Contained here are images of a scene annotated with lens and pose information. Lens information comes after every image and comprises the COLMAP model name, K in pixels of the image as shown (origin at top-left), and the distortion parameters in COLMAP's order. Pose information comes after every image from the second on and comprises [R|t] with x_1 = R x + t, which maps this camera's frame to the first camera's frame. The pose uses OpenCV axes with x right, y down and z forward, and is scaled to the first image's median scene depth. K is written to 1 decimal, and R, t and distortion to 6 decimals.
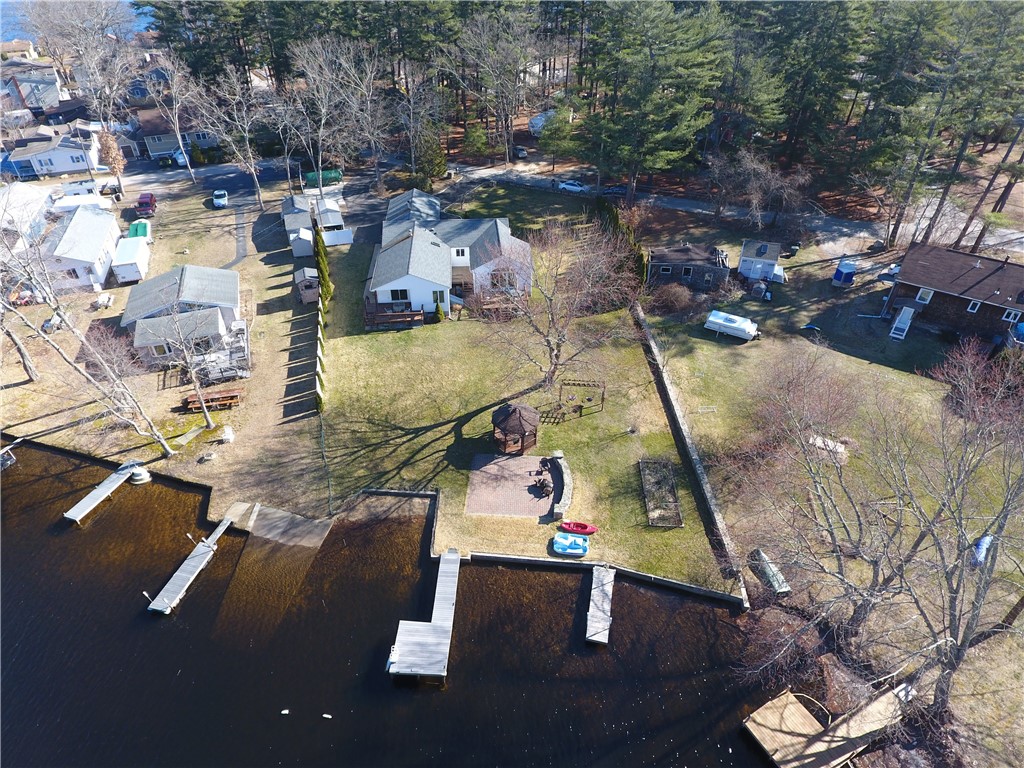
lens RADIAL K [[603.2, 0, 510.7], [0, 603.2, 383.5], [0, 0, 1]] dist [-0.004450, -0.003175]
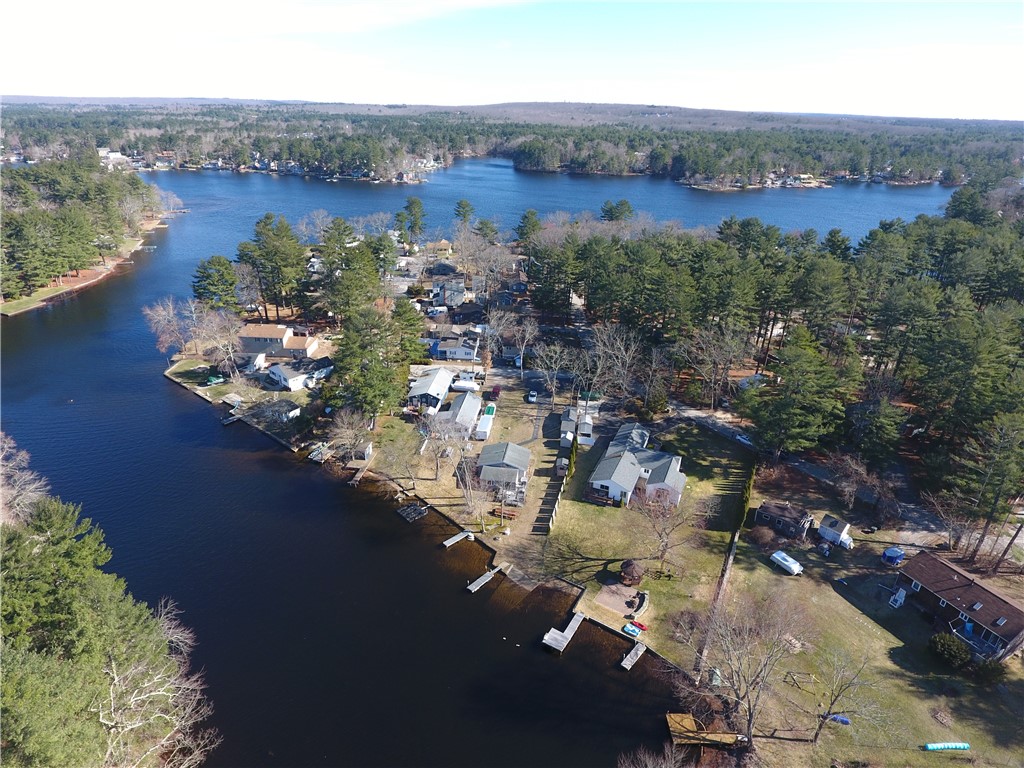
lens RADIAL K [[603.2, 0, 511.3], [0, 603.2, 387.1], [0, 0, 1]] dist [-0.004450, -0.003175]
pose [[0.883240, 0.223797, -0.412071, 0.275024], [-0.308379, 0.939220, -0.150891, -0.067740], [0.353256, 0.260346, 0.898571, -0.912394]]
